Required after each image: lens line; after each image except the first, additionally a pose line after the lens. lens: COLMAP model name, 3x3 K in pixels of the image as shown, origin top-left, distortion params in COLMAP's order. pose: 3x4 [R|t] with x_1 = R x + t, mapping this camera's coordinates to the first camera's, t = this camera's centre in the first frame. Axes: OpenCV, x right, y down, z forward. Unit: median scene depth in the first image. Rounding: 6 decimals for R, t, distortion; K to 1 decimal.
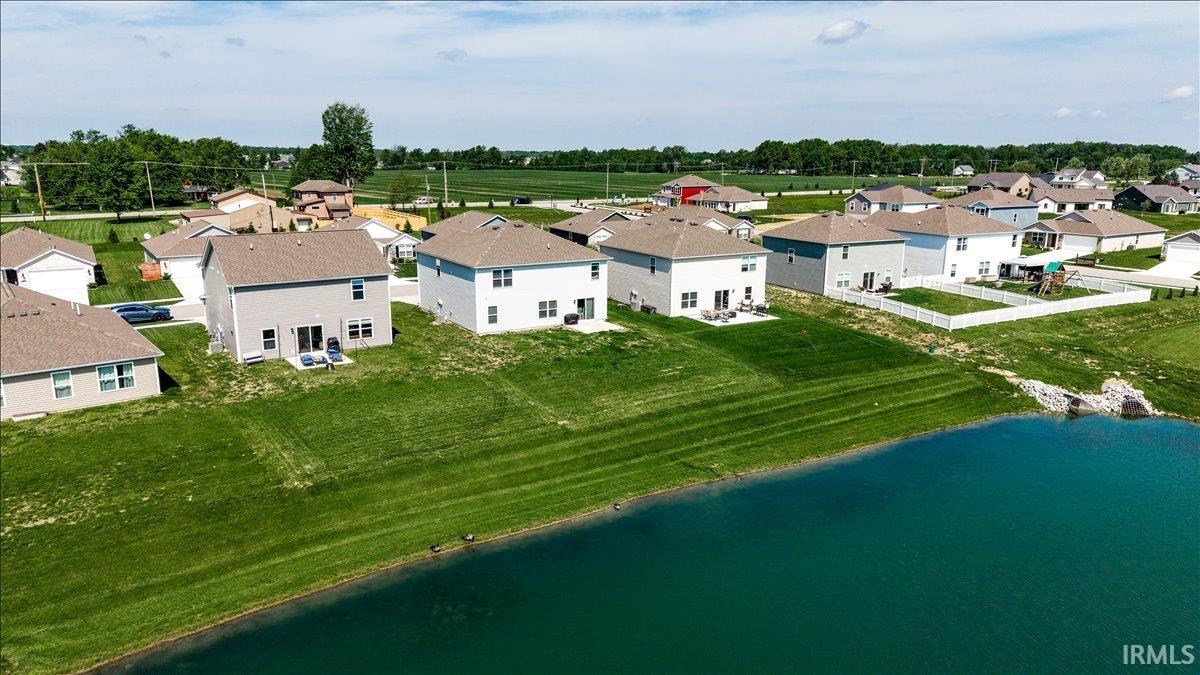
lens RADIAL K [[795.8, 0, 600.0], [0, 795.8, 337.5], [0, 0, 1]] dist [-0.006544, -0.001930]
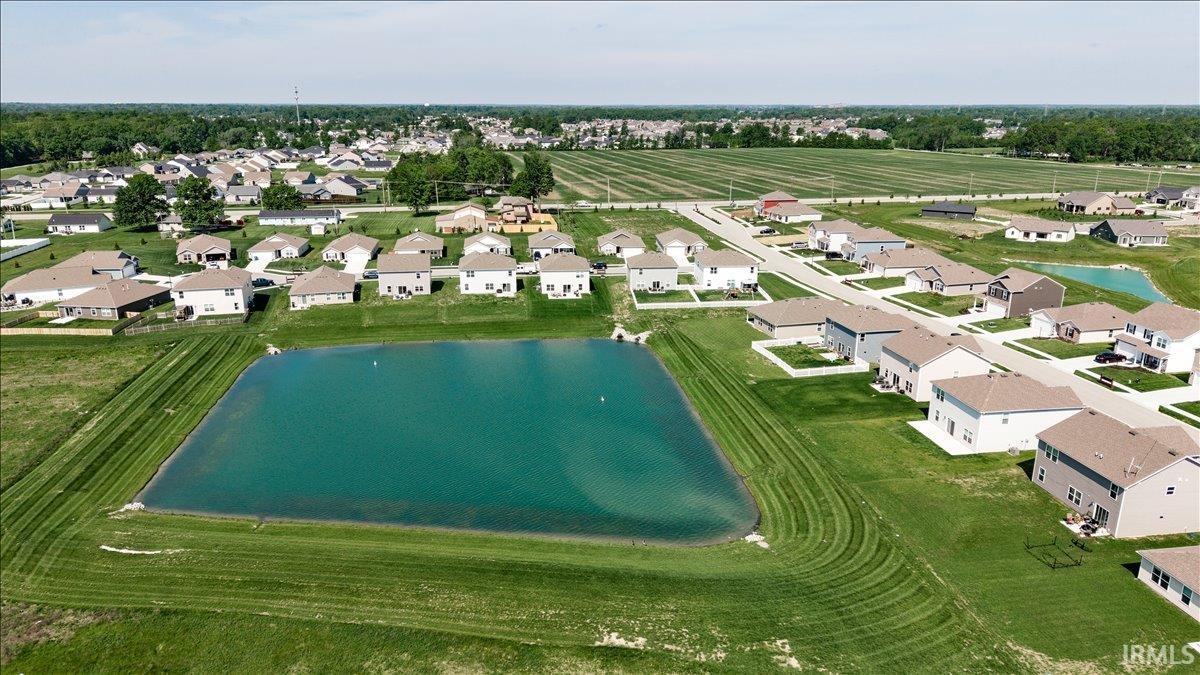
lens RADIAL K [[801.2, 0, 600.0], [0, 801.2, 337.5], [0, 0, 1]] dist [0.023849, -0.001245]
pose [[0.905662, 0.114937, -0.408125, 1.380985], [-0.090014, 0.992736, 0.079826, -0.113104], [0.414336, -0.035558, 0.909429, -1.301534]]
